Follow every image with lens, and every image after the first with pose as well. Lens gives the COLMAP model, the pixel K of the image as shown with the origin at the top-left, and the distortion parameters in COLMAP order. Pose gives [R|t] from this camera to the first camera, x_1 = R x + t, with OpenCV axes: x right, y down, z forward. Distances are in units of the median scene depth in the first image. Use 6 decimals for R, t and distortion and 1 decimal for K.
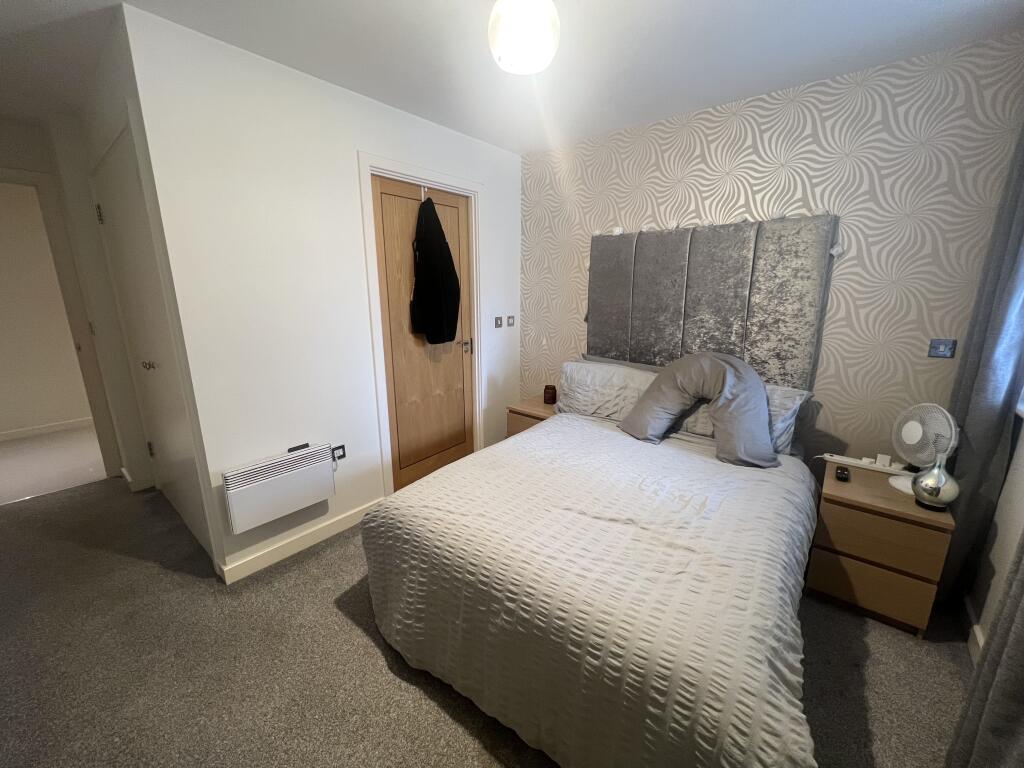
lens RADIAL K [[412.2, 0, 509.7], [0, 412.2, 383.0], [0, 0, 1]] dist [0.003056, -0.000007]
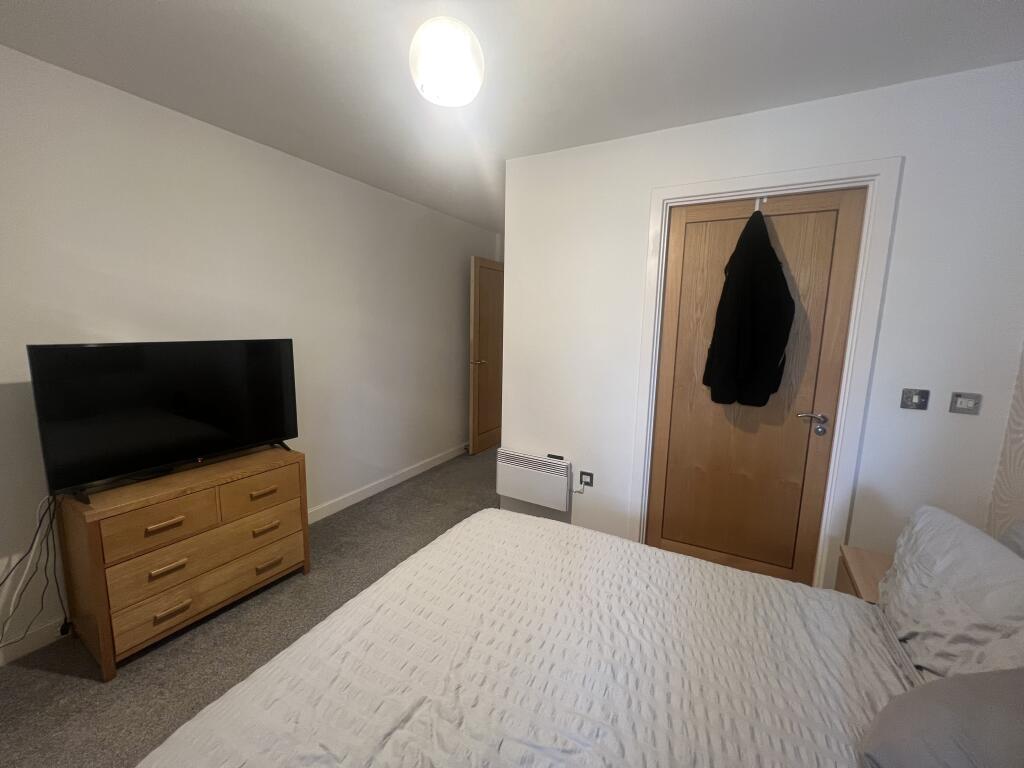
lens RADIAL K [[412.2, 0, 512.1], [0, 412.2, 384.1], [0, 0, 1]] dist [0.003056, -0.000007]
pose [[0.174395, 0.152390, -0.972812, 0.464405], [-0.247326, 0.963059, 0.106524, -0.111255], [0.953109, 0.222024, 0.205642, 0.461539]]
